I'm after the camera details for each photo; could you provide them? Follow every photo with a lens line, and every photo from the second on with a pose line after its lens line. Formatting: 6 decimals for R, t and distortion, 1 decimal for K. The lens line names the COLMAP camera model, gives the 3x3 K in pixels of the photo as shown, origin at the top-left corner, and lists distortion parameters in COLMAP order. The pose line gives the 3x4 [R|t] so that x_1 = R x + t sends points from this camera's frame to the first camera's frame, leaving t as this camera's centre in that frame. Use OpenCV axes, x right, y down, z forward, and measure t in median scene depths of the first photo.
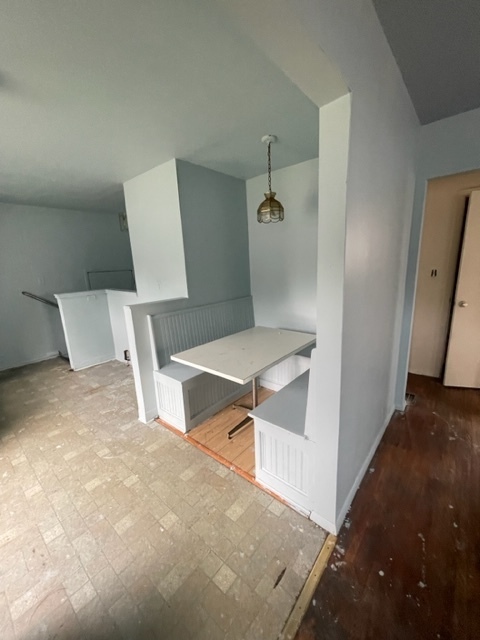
lens RADIAL K [[258.2, 0, 241.9], [0, 258.2, 318.3], [0, 0, 1]] dist [-0.001328, 0.000365]
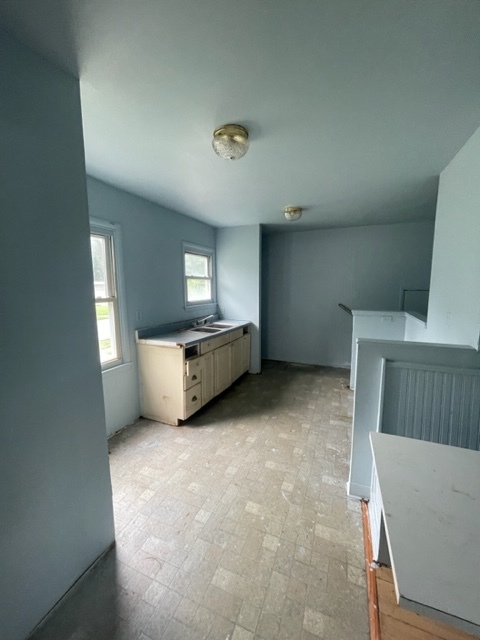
lens RADIAL K [[258.2, 0, 241.2], [0, 258.2, 319.9], [0, 0, 1]] dist [-0.001328, 0.000365]
pose [[0.309136, 0.167603, -0.936133, 0.150141], [-0.210064, 0.972069, 0.104668, -0.103114], [0.927528, 0.164291, 0.335709, 0.383439]]
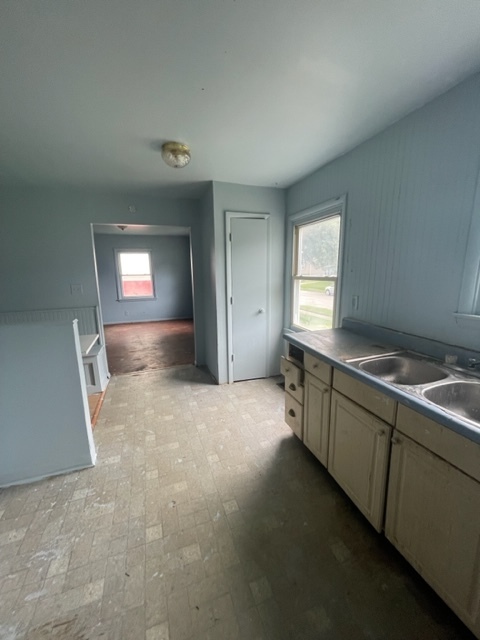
lens RADIAL K [[258.2, 0, 242.0], [0, 258.2, 322.2], [0, 0, 1]] dist [-0.001328, 0.000365]
pose [[-0.869536, -0.041812, 0.492097, -1.213105], [0.153054, 0.924539, 0.349002, -0.224830], [-0.469555, 0.378787, -0.797520, 1.310229]]
